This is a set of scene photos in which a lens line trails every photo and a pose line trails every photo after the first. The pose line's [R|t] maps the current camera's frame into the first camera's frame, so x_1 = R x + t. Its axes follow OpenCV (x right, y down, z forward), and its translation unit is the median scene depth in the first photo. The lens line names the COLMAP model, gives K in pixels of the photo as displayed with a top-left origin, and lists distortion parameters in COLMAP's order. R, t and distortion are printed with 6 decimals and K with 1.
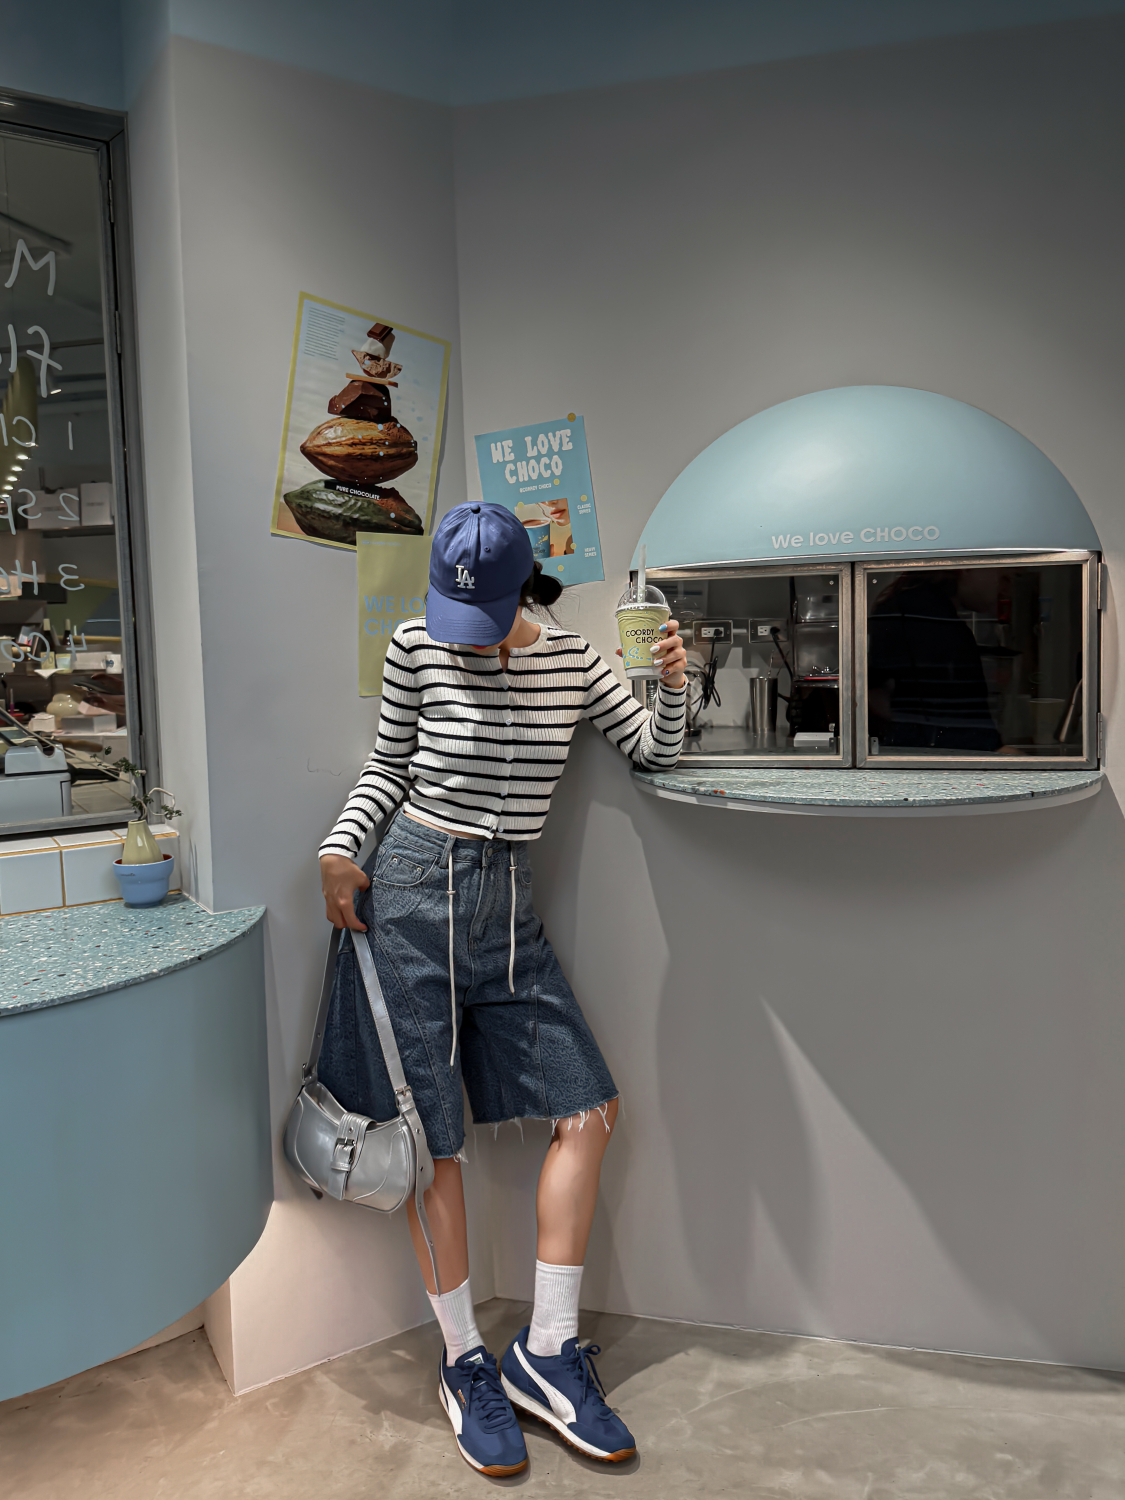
lens RADIAL K [[1111.4, 0, 588.4], [0, 1111.4, 722.7], [0, 0, 1]] dist [0.107276, -0.096401]
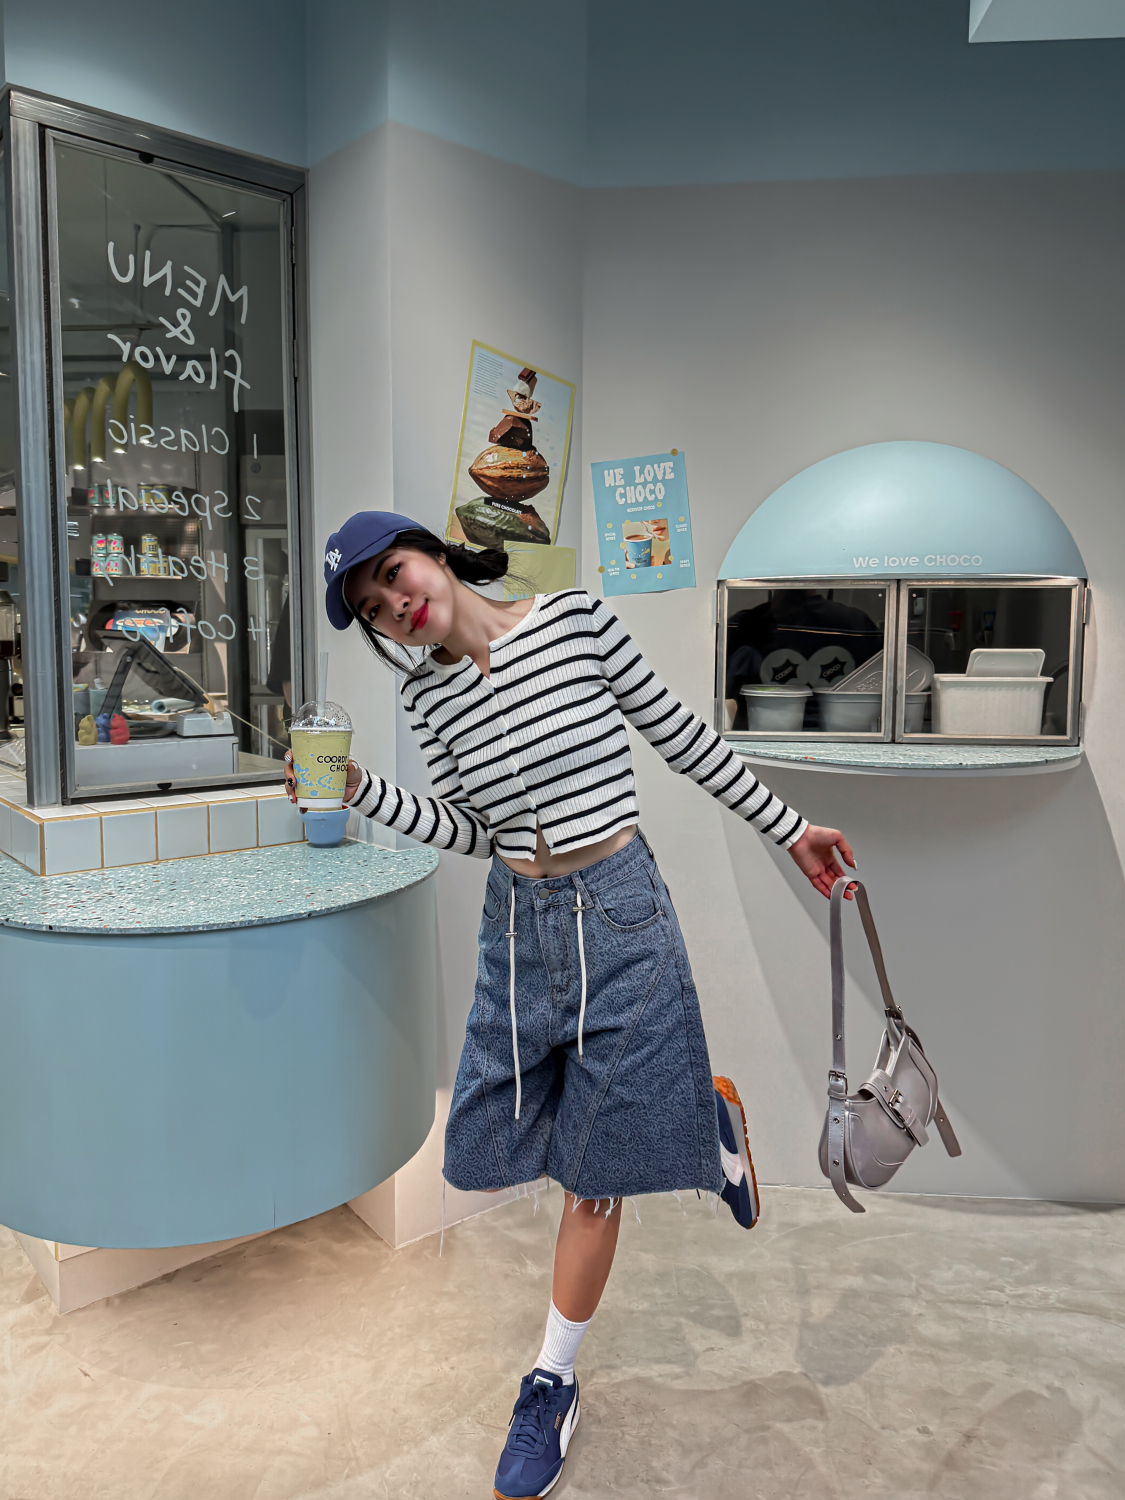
lens RADIAL K [[1097.5, 0, 557.2], [0, 1097.5, 733.1], [0, 0, 1]] dist [0.085414, -0.080390]
pose [[0.991388, 0.017667, 0.129764, -0.299771], [-0.019756, 0.999695, 0.014830, 0.018559], [-0.129462, -0.017265, 0.991434, -0.188035]]
